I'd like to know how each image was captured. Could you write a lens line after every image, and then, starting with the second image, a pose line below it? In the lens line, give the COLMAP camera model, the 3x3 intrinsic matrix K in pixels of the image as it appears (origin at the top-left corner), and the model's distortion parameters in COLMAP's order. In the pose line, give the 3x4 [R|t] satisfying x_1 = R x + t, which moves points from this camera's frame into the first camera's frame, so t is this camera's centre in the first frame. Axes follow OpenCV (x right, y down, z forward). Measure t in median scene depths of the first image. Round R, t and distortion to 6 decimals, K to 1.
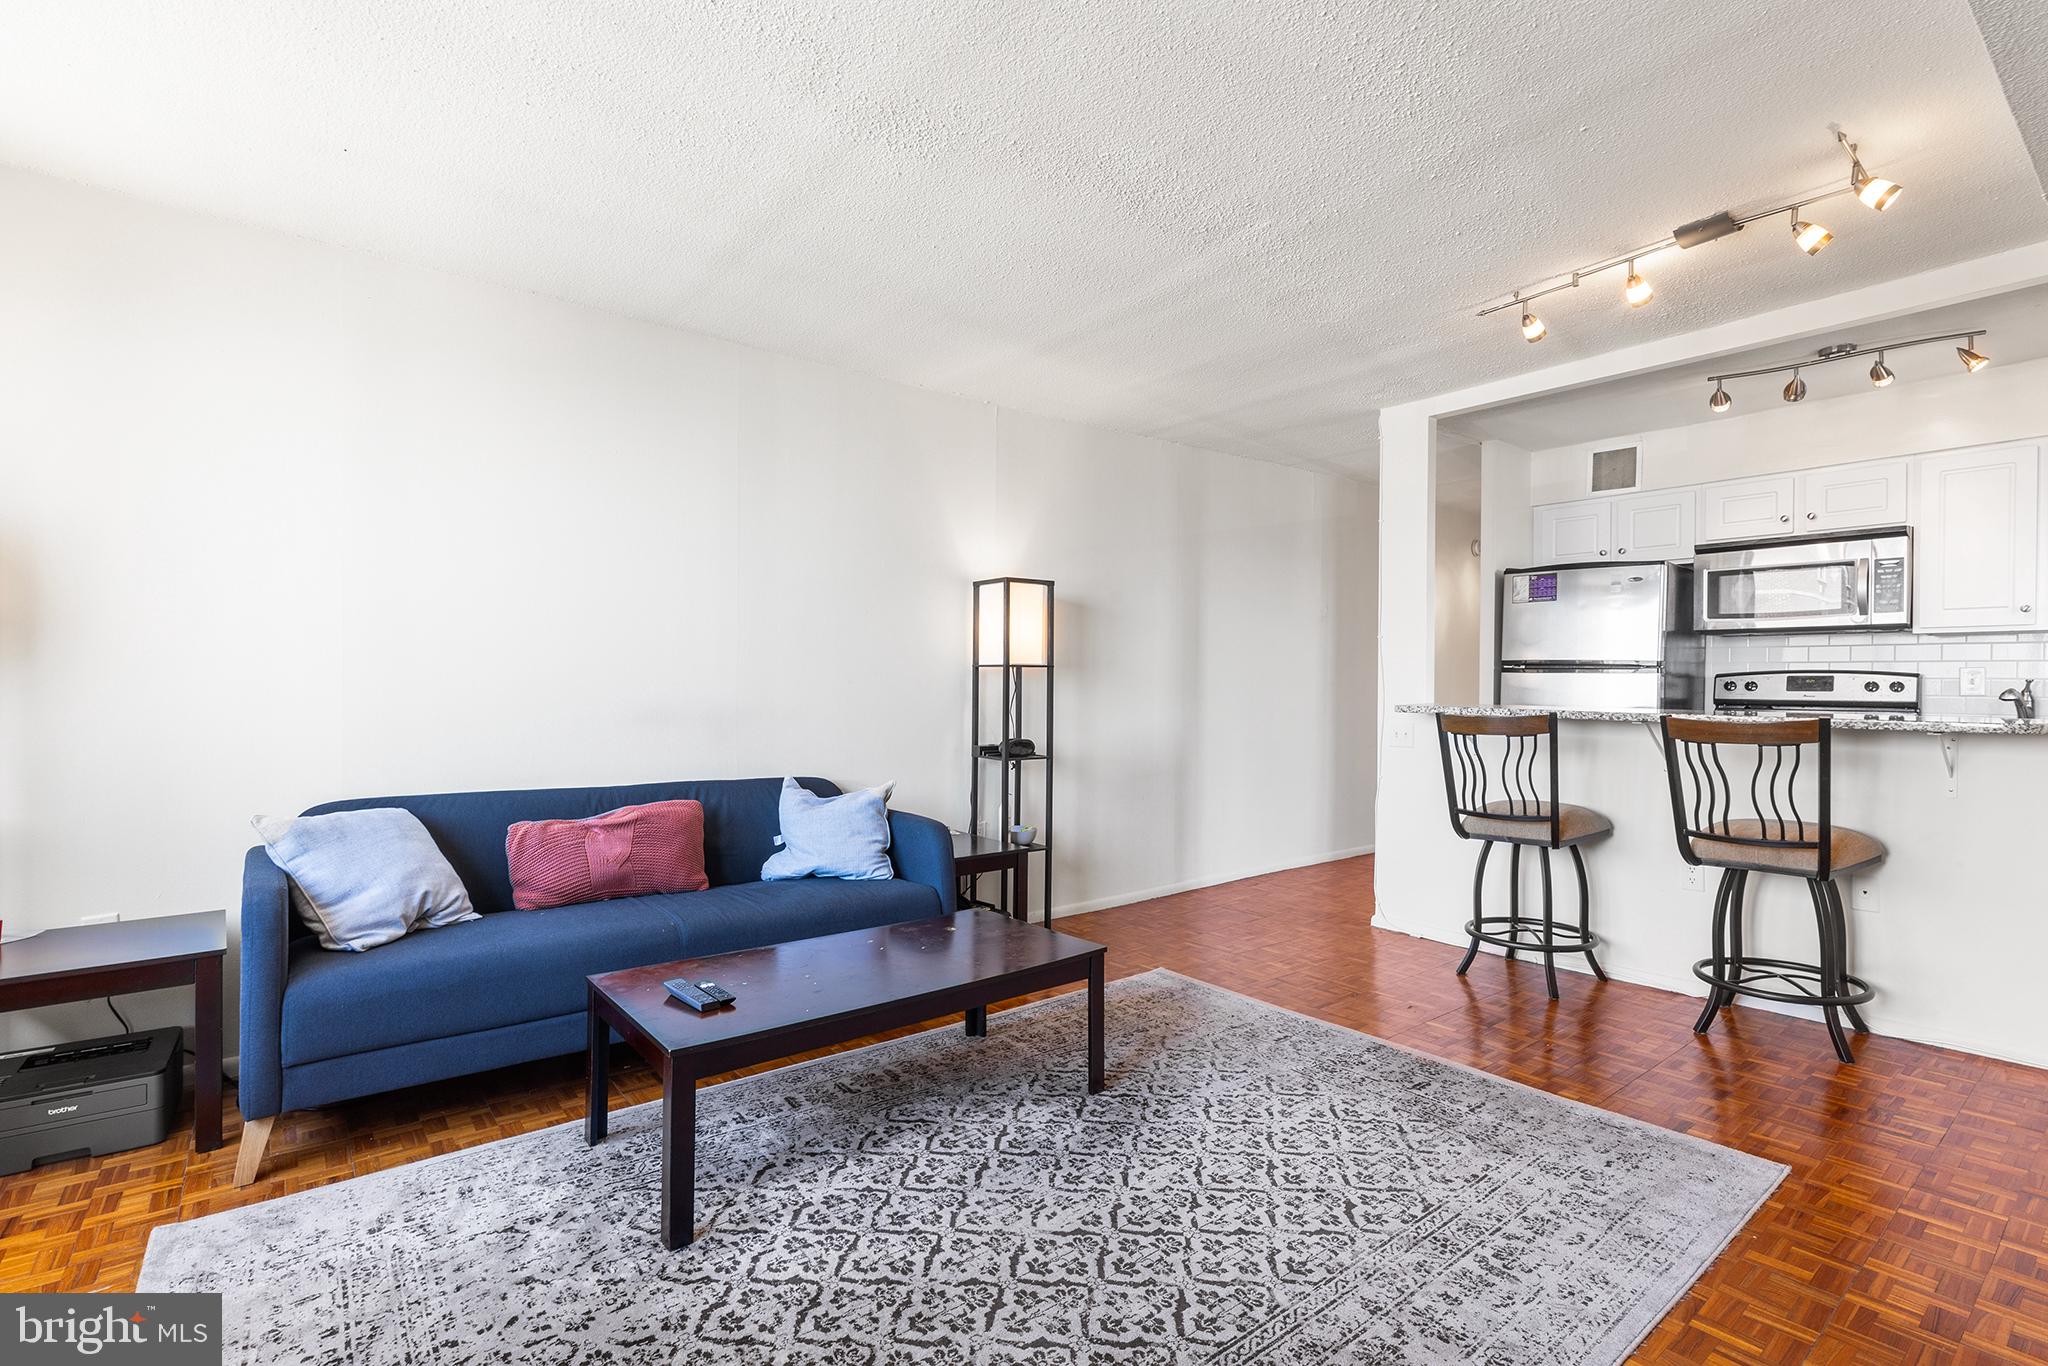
lens RADIAL K [[933.0, 0, 1015.9], [0, 933.0, 689.1], [0, 0, 1]] dist [0.005133, -0.001440]
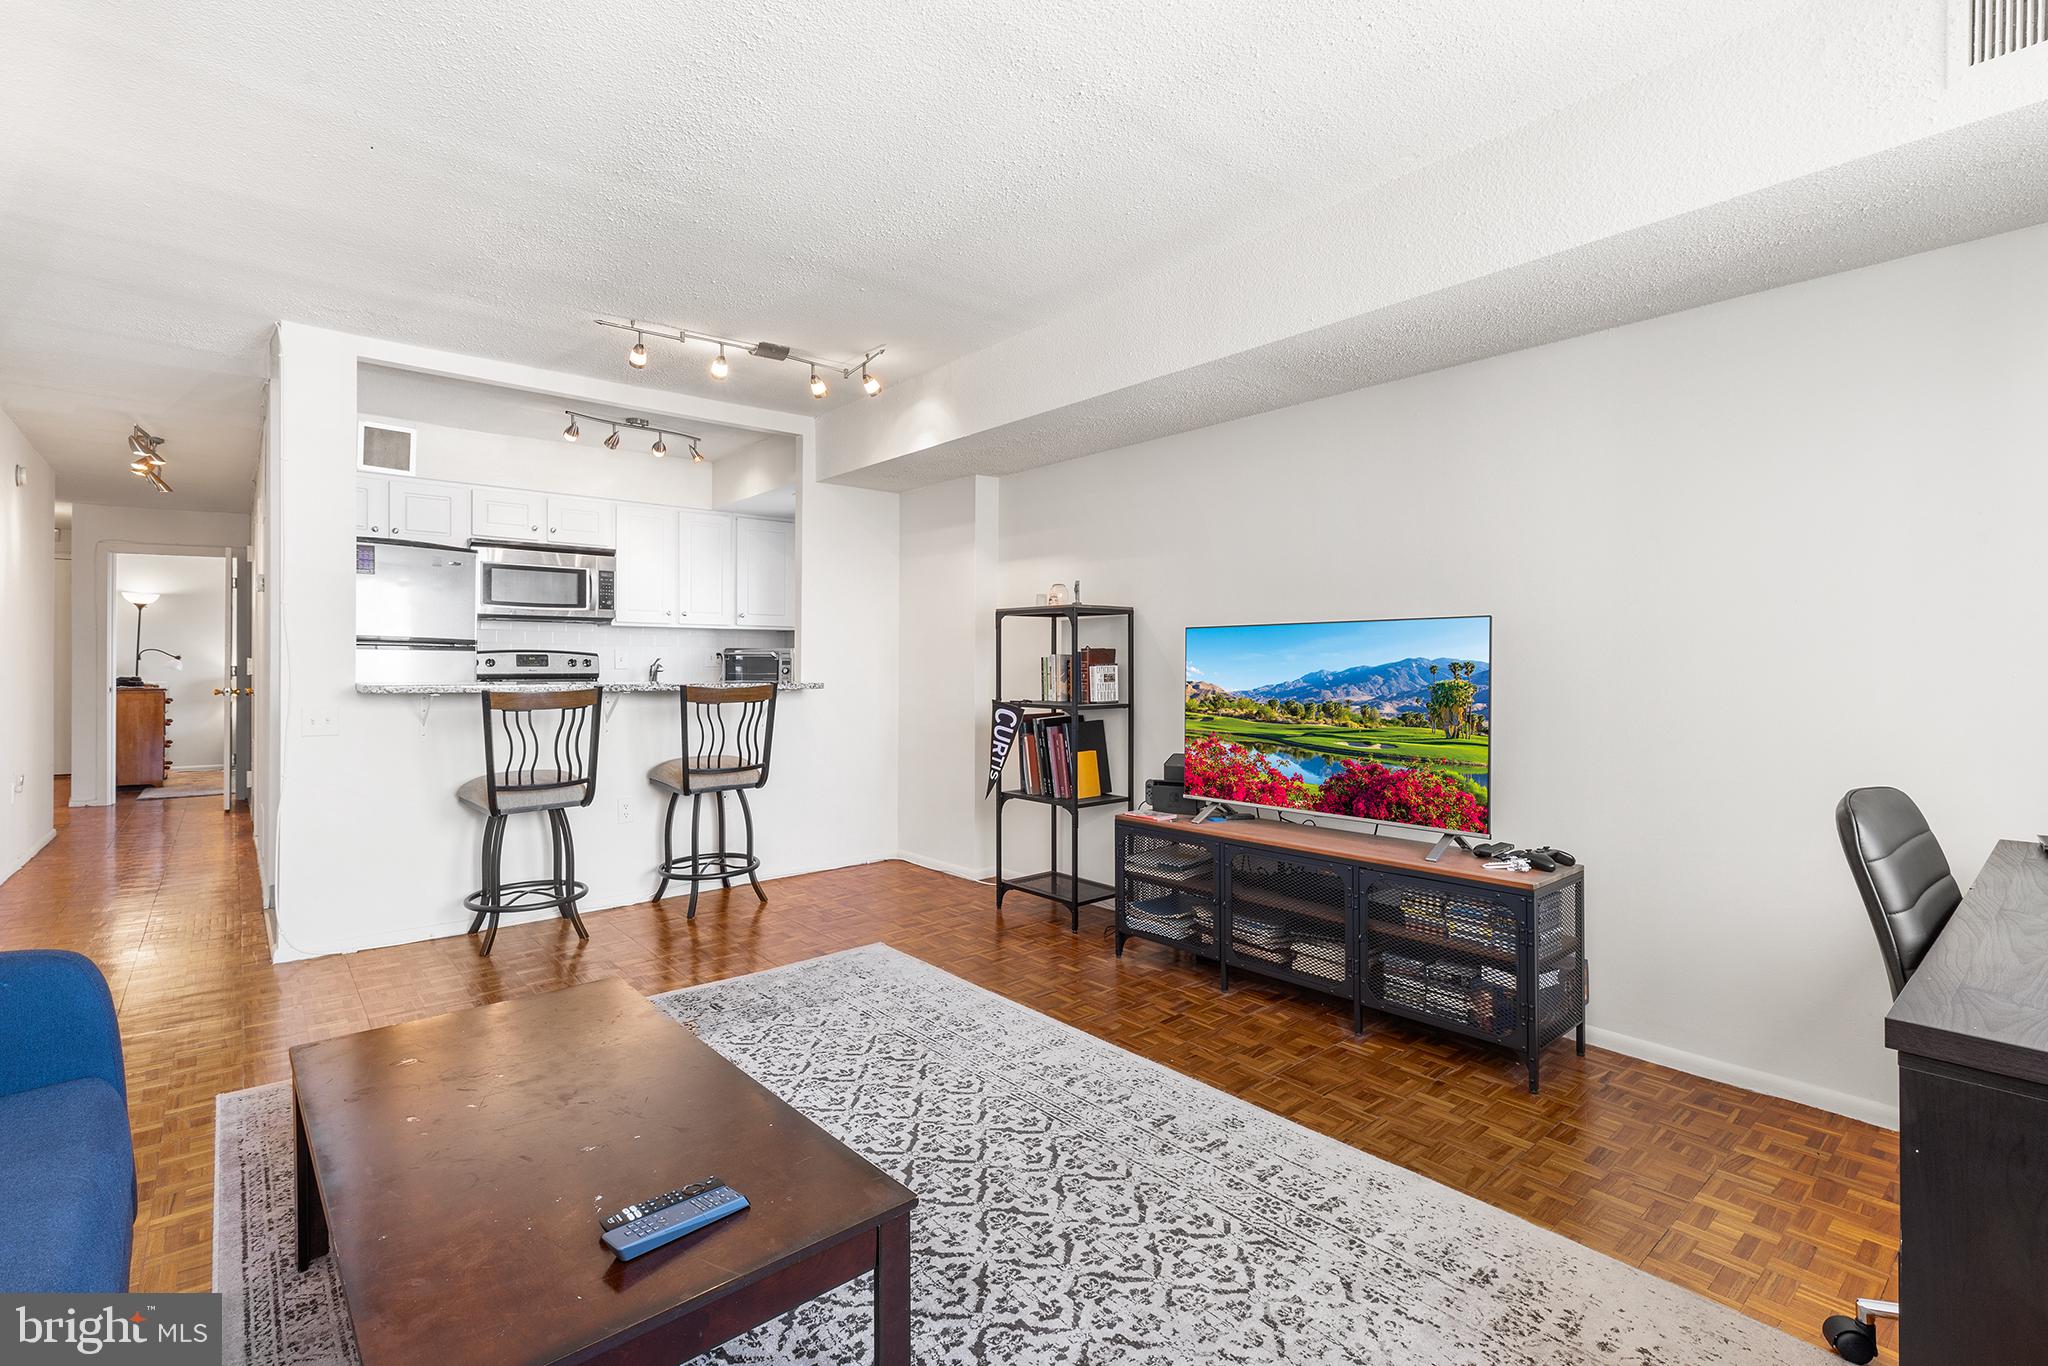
lens RADIAL K [[933.0, 0, 1016.2], [0, 933.0, 666.8], [0, 0, 1]] dist [0.005133, -0.001440]
pose [[-0.030309, -0.005612, 0.999525, -0.535058], [0.004222, 0.999975, 0.005742, -0.002577], [-0.999532, 0.004394, -0.030284, 0.480438]]
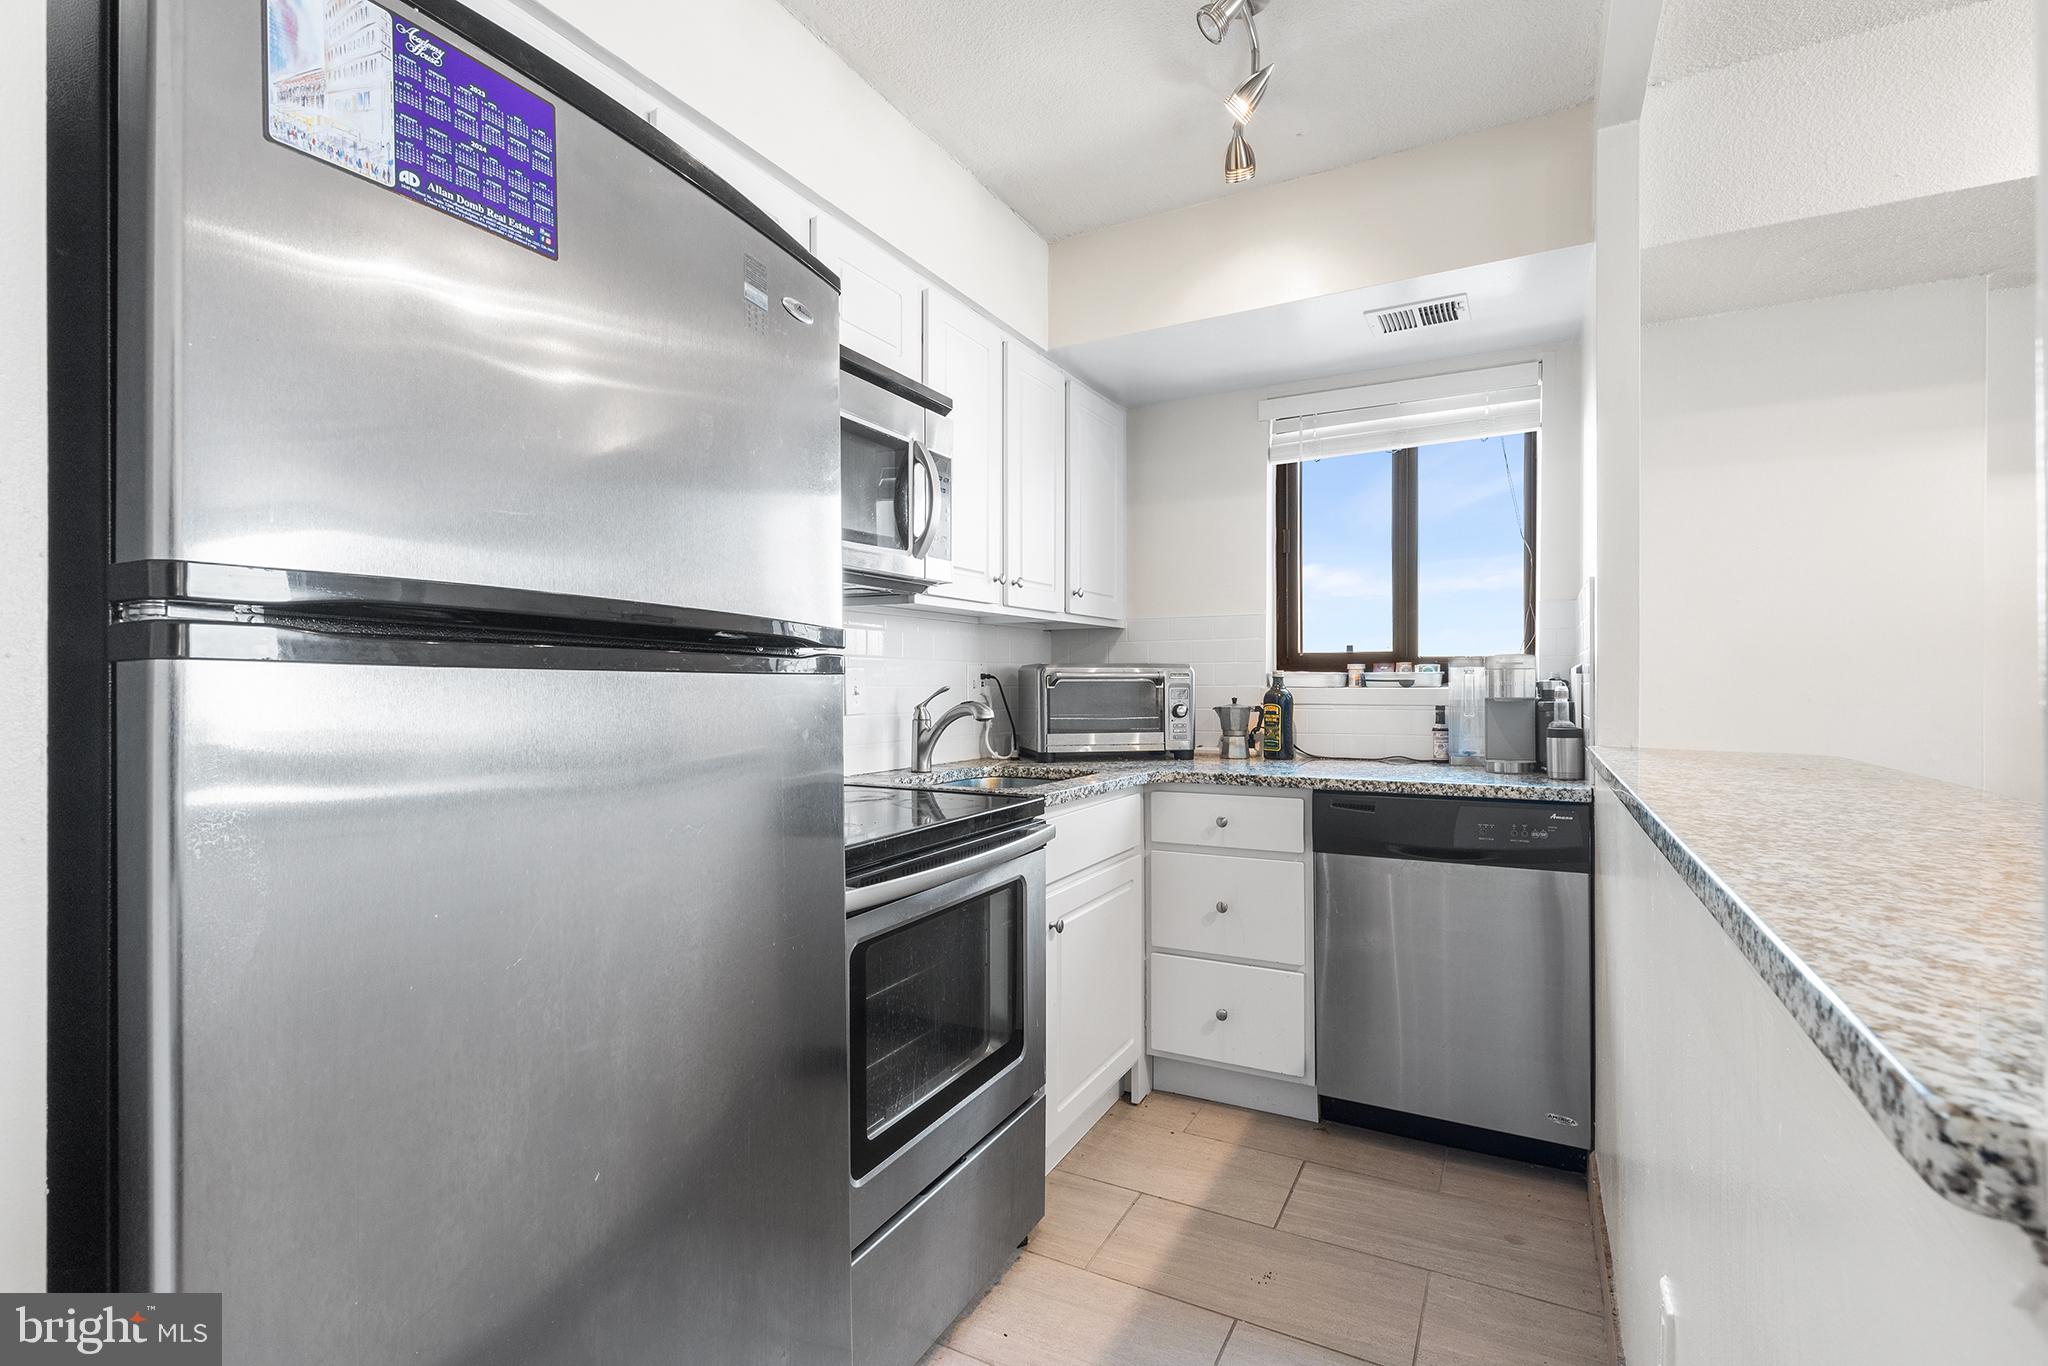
lens RADIAL K [[933.0, 0, 1018.8], [0, 933.0, 690.0], [0, 0, 1]] dist [0.005133, -0.001440]
pose [[-0.408825, -0.007086, 0.912585, 0.496571], [0.011841, 0.999845, 0.013068, -0.017829], [-0.912536, 0.016148, -0.408678, 1.305682]]
